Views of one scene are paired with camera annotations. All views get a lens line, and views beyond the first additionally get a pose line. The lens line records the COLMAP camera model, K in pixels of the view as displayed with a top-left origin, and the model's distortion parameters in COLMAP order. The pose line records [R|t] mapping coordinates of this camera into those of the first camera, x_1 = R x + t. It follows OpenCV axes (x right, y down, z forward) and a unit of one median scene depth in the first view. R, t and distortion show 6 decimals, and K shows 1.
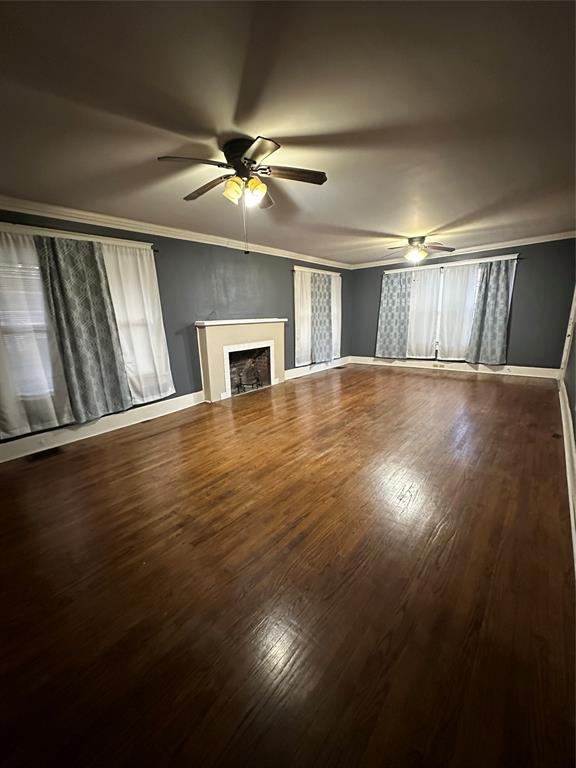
lens RADIAL K [[306.8, 0, 286.3], [0, 306.8, 382.5], [0, 0, 1]] dist [-0.001798, 0.000577]
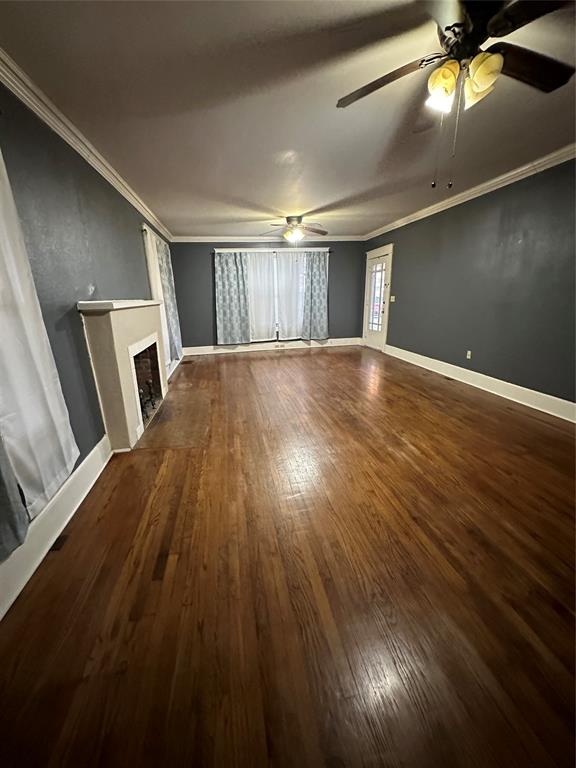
lens RADIAL K [[306.8, 0, 286.3], [0, 306.8, 382.5], [0, 0, 1]] dist [-0.001798, 0.000577]
pose [[0.635381, -0.197381, 0.746547, -0.370915], [0.171302, 0.978720, 0.112972, -0.055363], [-0.752959, 0.056104, 0.655672, 0.338906]]
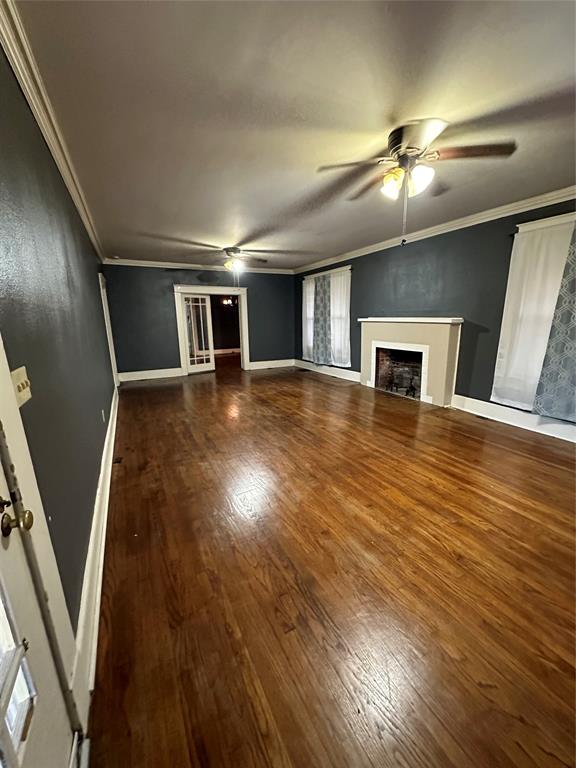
lens RADIAL K [[306.8, 0, 286.3], [0, 306.8, 382.5], [0, 0, 1]] dist [-0.001798, 0.000577]
pose [[-0.380180, 0.238128, -0.893733, 0.782309], [-0.168273, 0.932354, 0.319999, -0.229940], [0.909476, 0.272049, -0.314392, 0.903769]]
